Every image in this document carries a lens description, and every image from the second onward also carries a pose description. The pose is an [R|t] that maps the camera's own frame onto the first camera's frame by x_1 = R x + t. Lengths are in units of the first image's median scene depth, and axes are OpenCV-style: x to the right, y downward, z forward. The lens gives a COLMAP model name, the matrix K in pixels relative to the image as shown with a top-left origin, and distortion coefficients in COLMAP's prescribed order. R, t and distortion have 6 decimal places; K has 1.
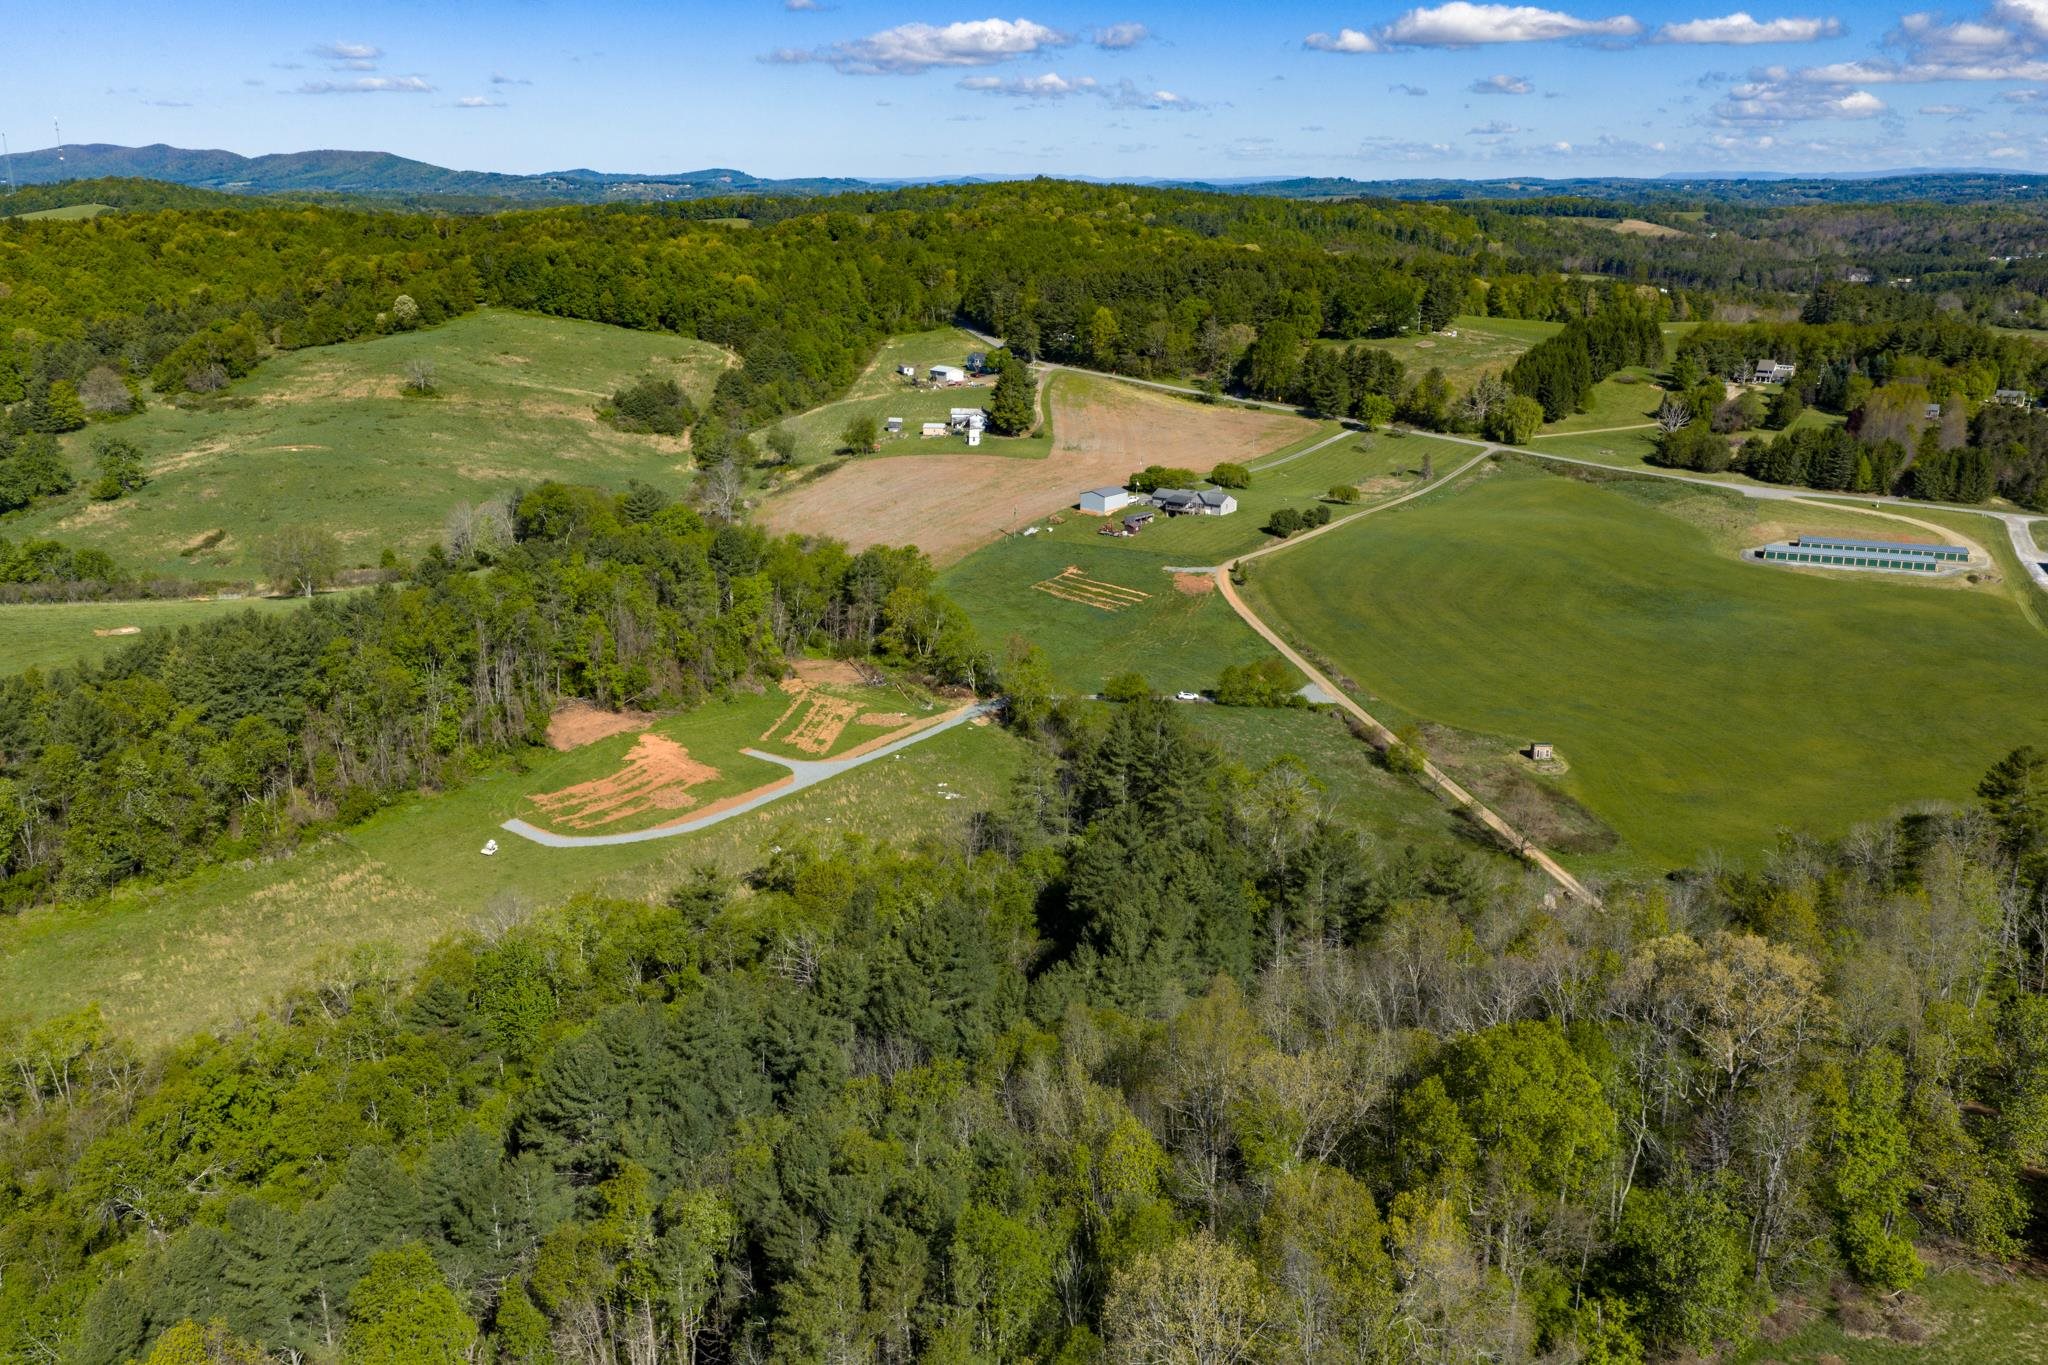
lens RADIAL K [[1670.2, 0, 1024.0], [0, 1670.2, 682.5], [0, 0, 1]] dist [0.025202, -0.050302]
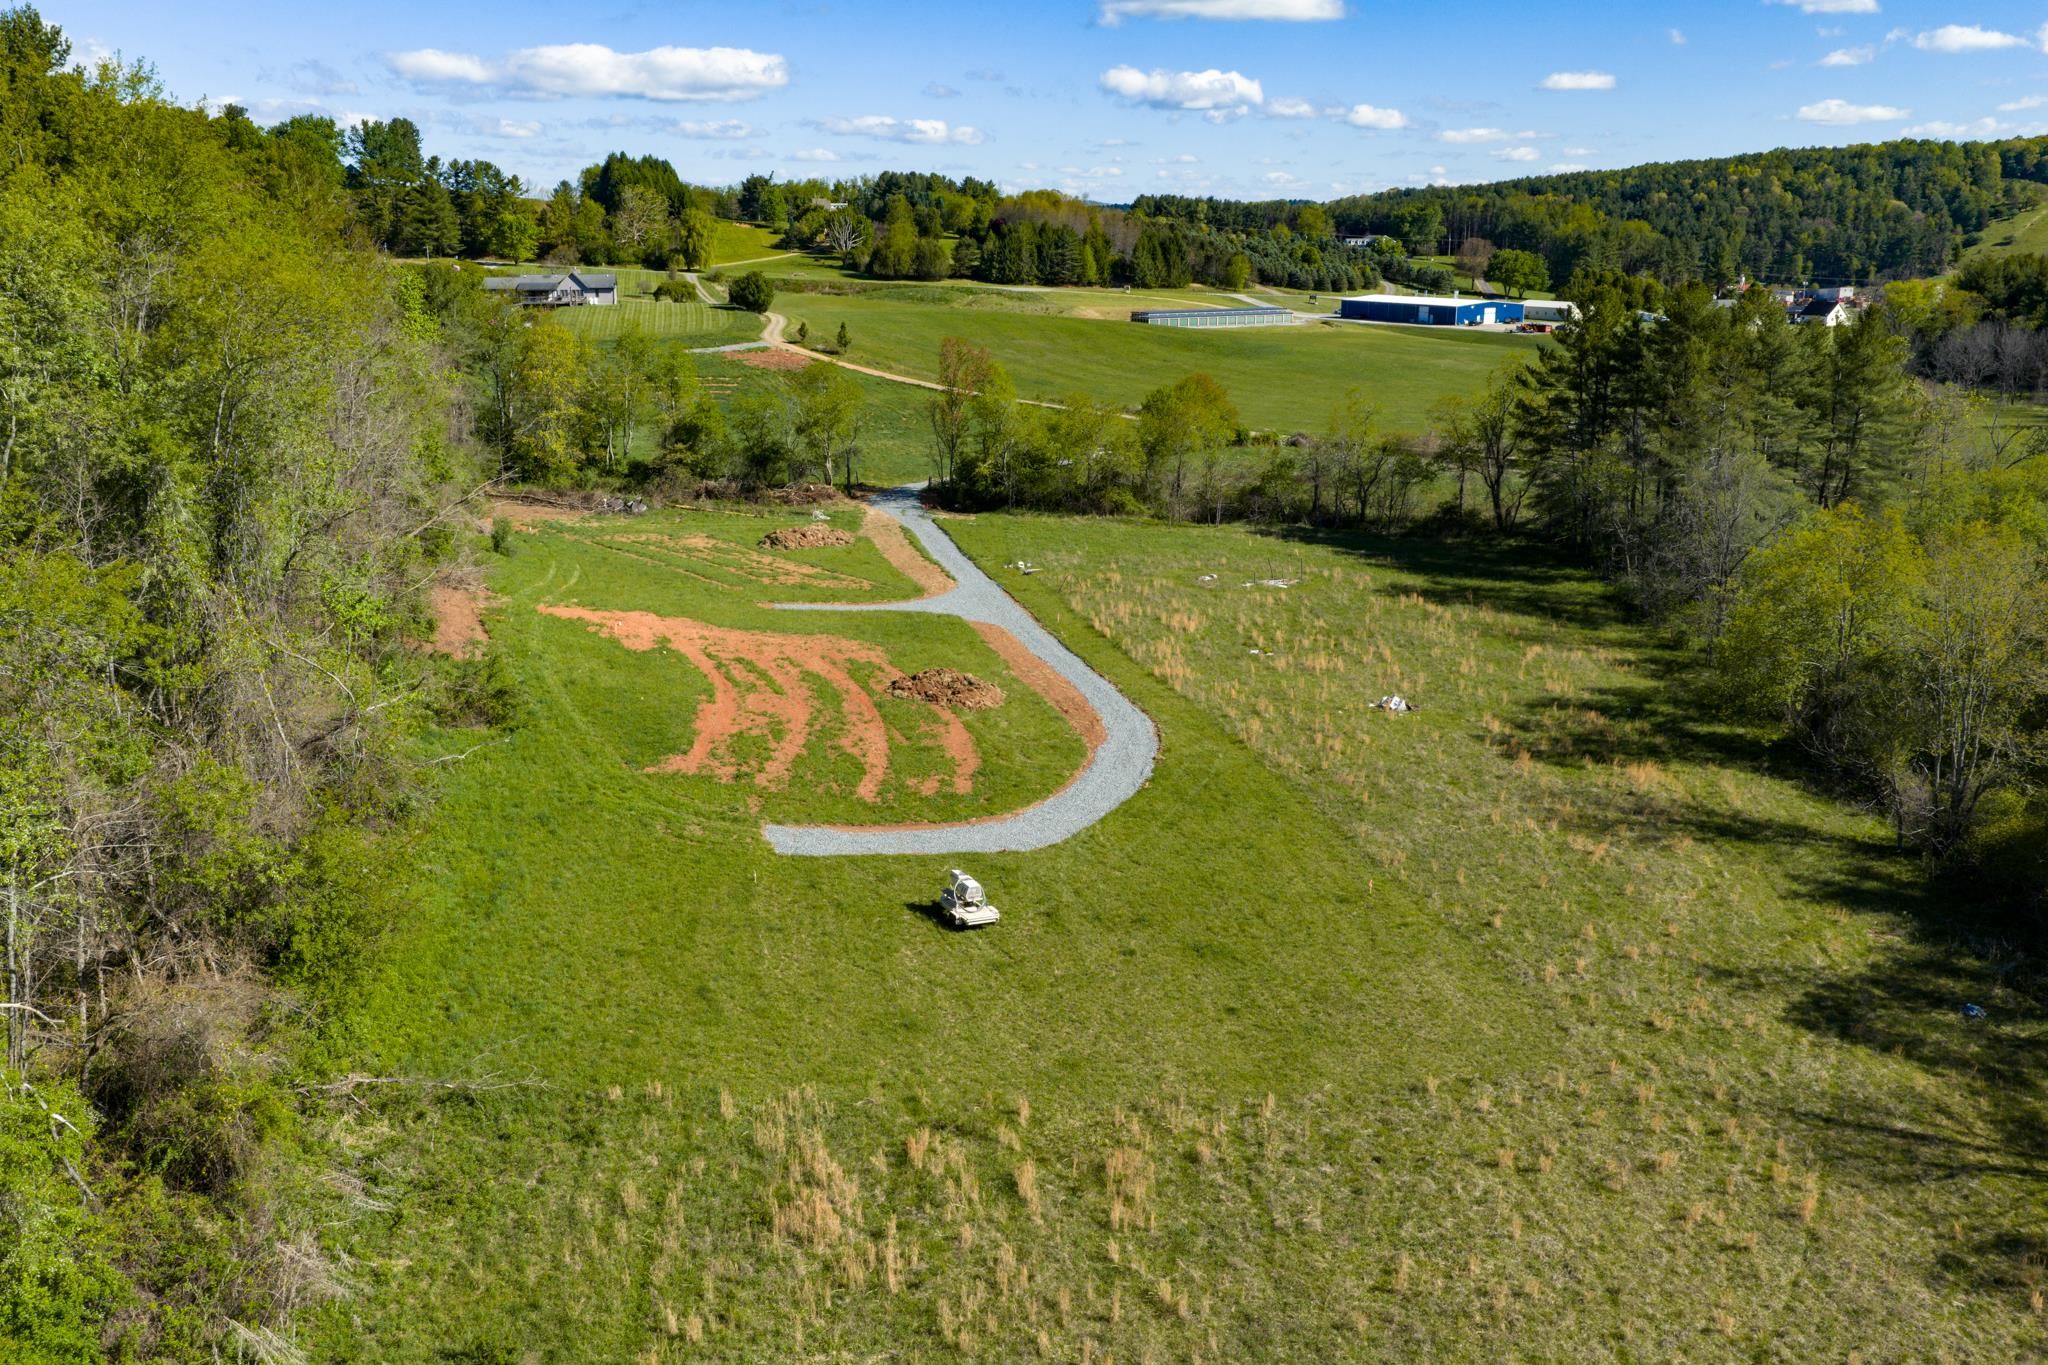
lens RADIAL K [[1680.5, 0, 1027.8], [0, 1680.5, 713.0], [0, 0, 1]] dist [0.004000, -0.015065]
pose [[0.661082, -0.215822, 0.718603, -0.206368], [0.219866, 0.971417, 0.089484, 0.021718], [-0.717376, 0.098840, 0.689639, 0.346449]]
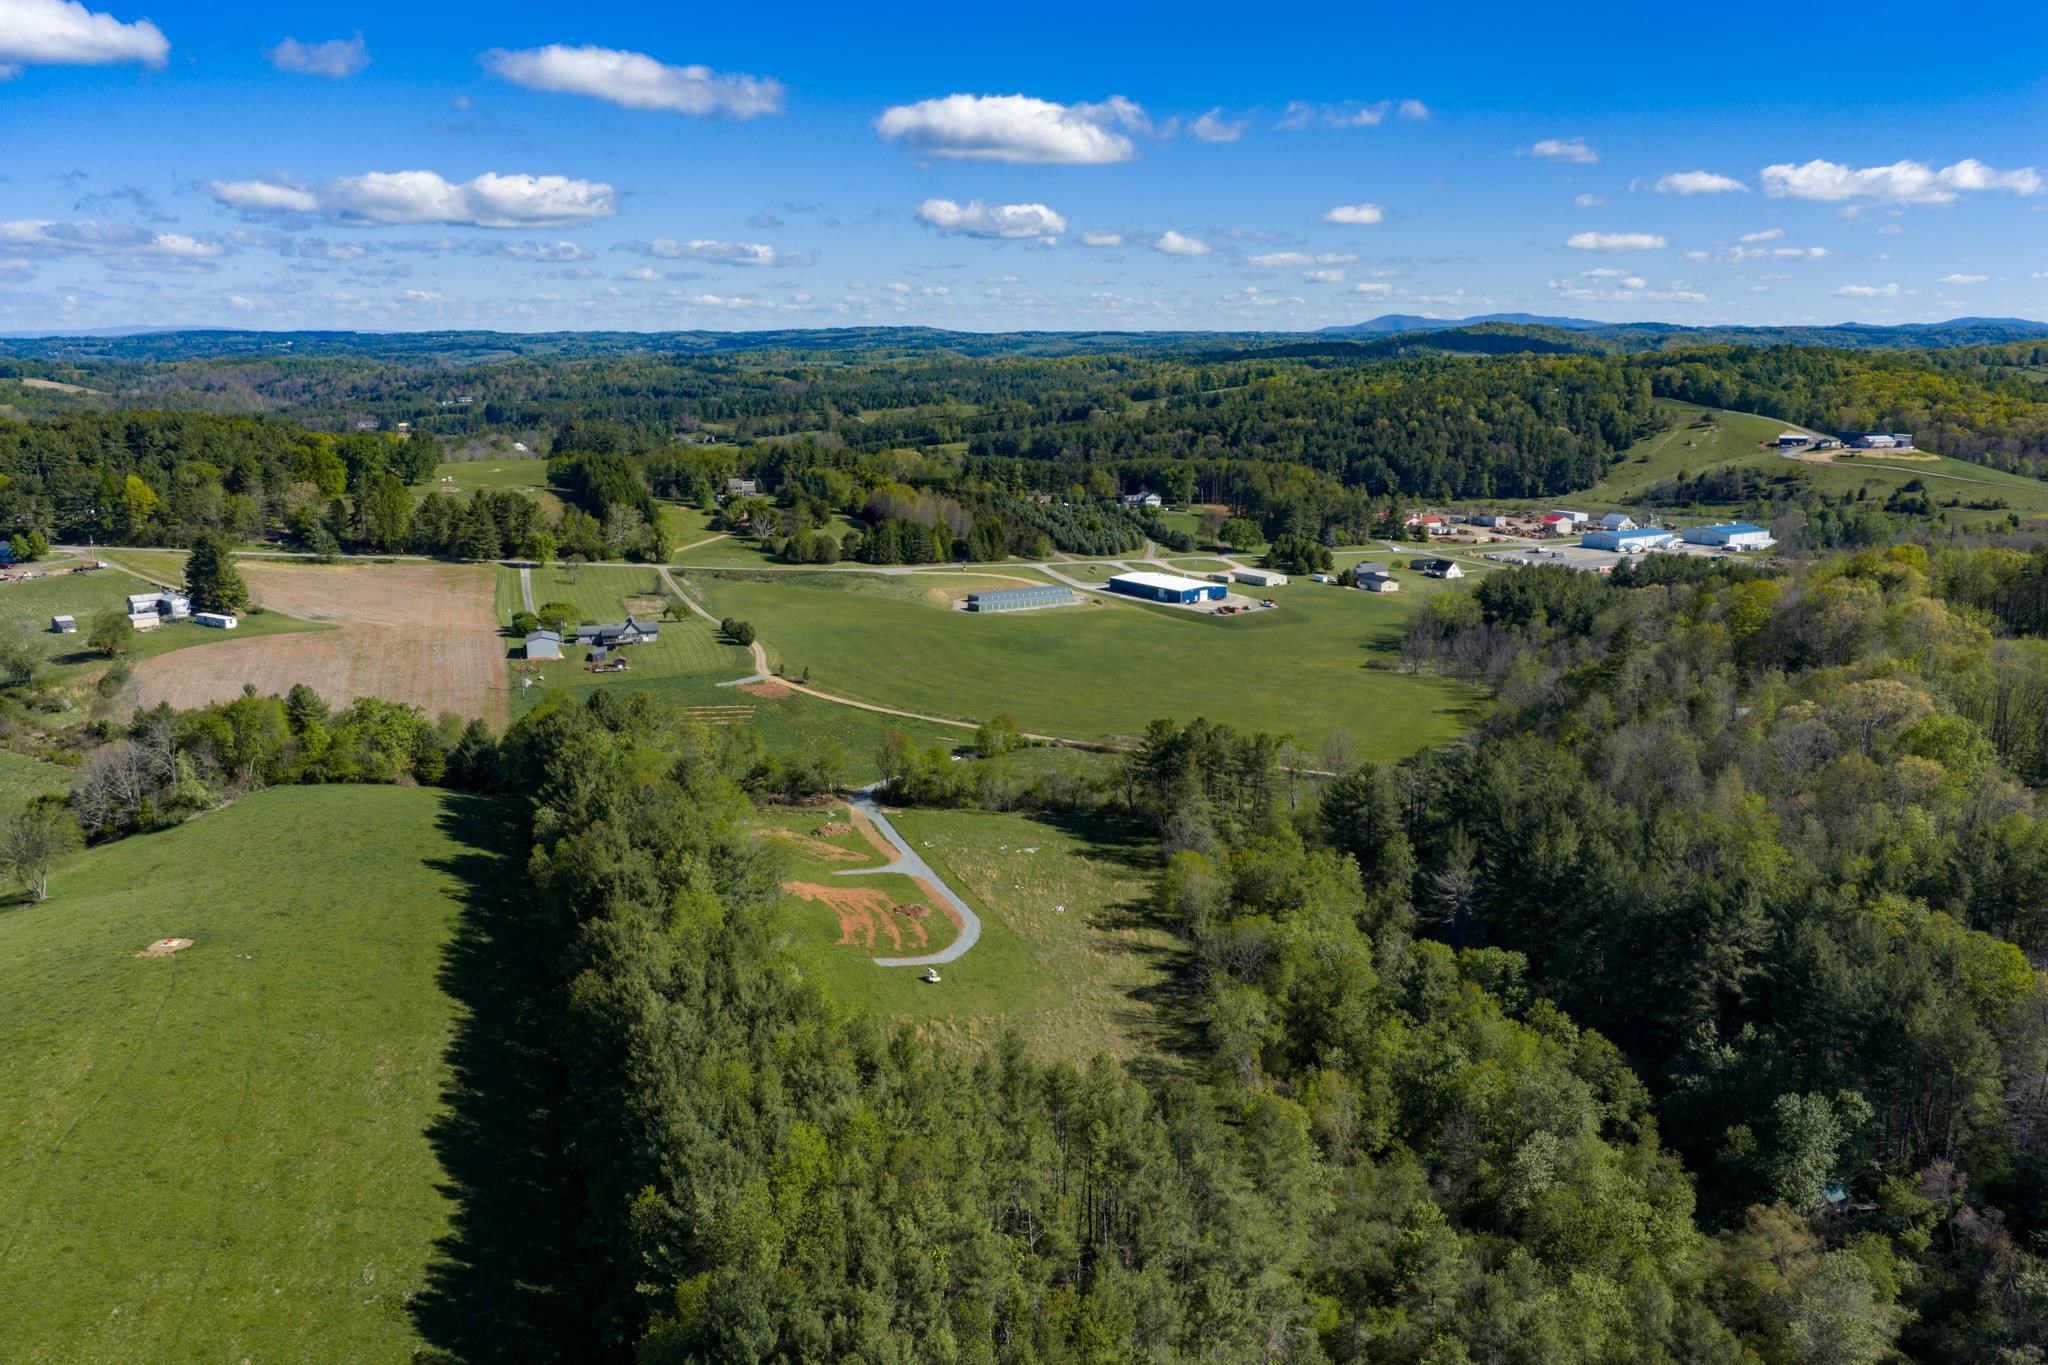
lens RADIAL K [[1665.1, 0, 1020.2], [0, 1665.1, 714.5], [0, 0, 1]] dist [0.033607, -0.053131]
pose [[0.589425, -0.183242, 0.786766, -0.445082], [0.237679, 0.970162, 0.047893, -0.038000], [-0.772067, 0.158768, 0.615391, 0.133331]]
